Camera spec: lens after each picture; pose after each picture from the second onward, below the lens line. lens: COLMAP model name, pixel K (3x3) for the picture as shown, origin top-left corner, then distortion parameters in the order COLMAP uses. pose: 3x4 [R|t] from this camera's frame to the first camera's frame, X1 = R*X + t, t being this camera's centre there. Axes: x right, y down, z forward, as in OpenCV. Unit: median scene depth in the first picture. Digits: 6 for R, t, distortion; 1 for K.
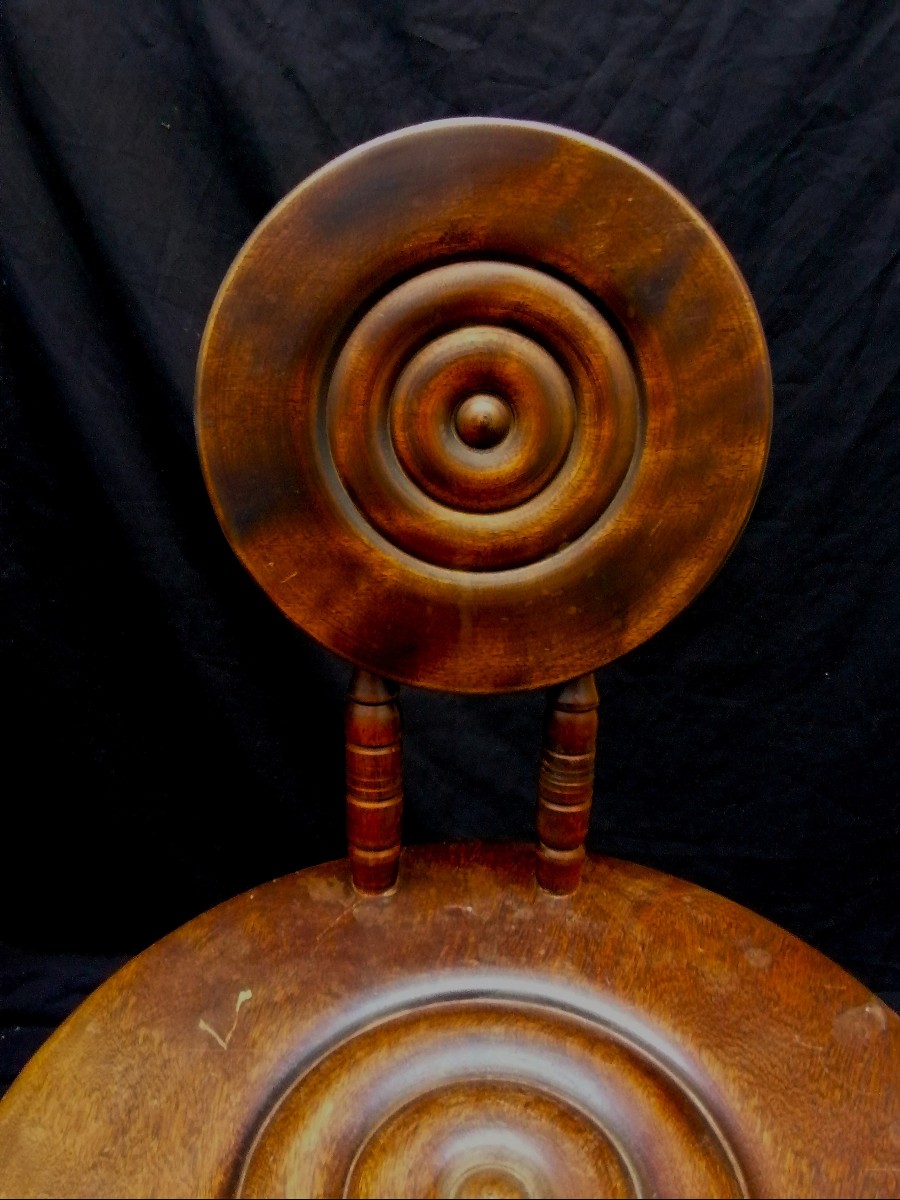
lens RADIAL K [[960.9, 0, 440.4], [0, 960.9, 562.1], [0, 0, 1]] dist [-0.022373, -0.086475]
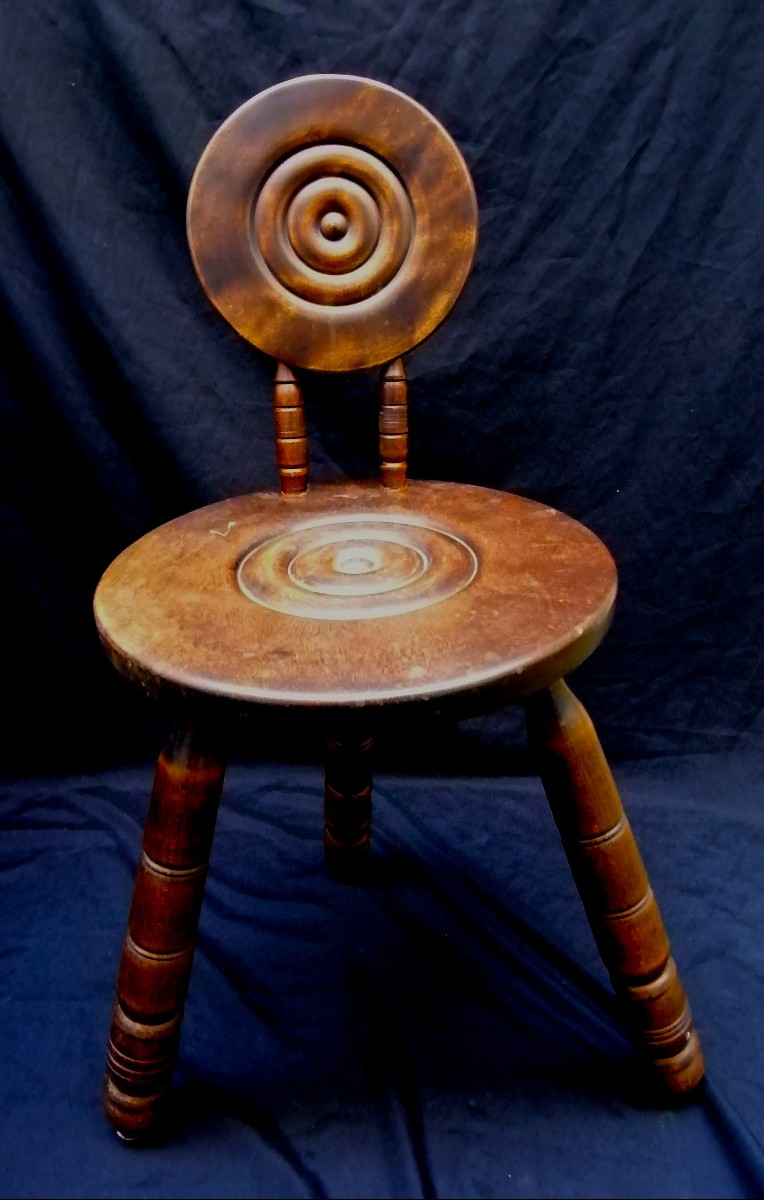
lens RADIAL K [[964.6, 0, 405.5], [0, 964.6, 598.9], [0, 0, 1]] dist [-0.061455, -0.055462]
pose [[0.996175, -0.067136, 0.055935, 0.029774], [0.064853, 0.997024, 0.041692, 0.545095], [-0.058567, -0.037905, 0.997564, -0.997163]]
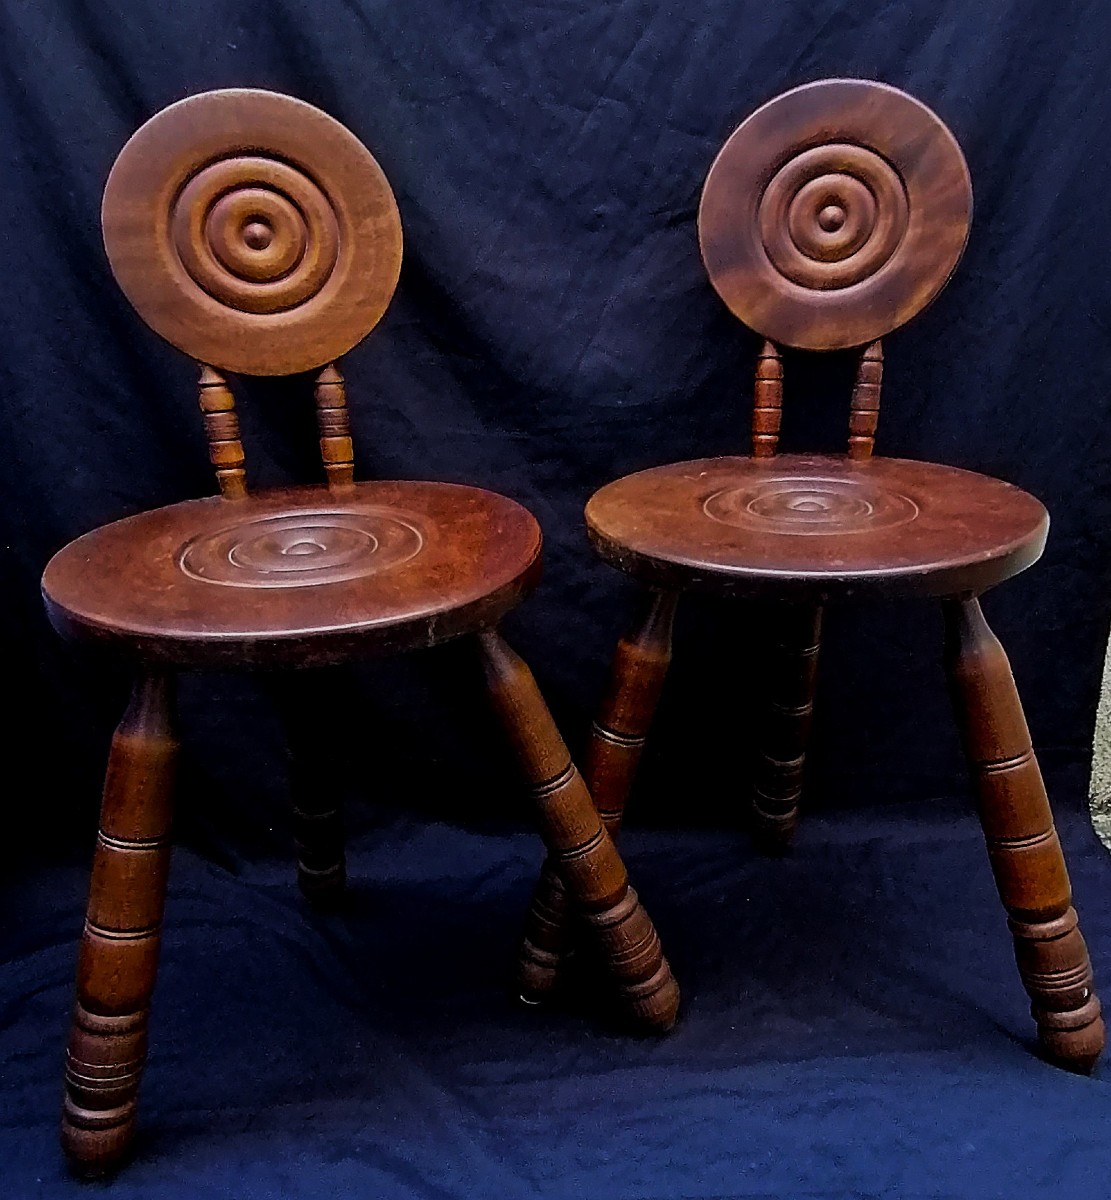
lens RADIAL K [[1316.4, 0, 489.9], [0, 1316.4, 588.7], [0, 0, 1]] dist [0.078417, 0.000000]
pose [[0.963183, 0.056621, -0.262817, 0.139965], [-0.075097, 0.995322, -0.060785, 0.941577], [0.258146, 0.078284, 0.962929, -2.075466]]
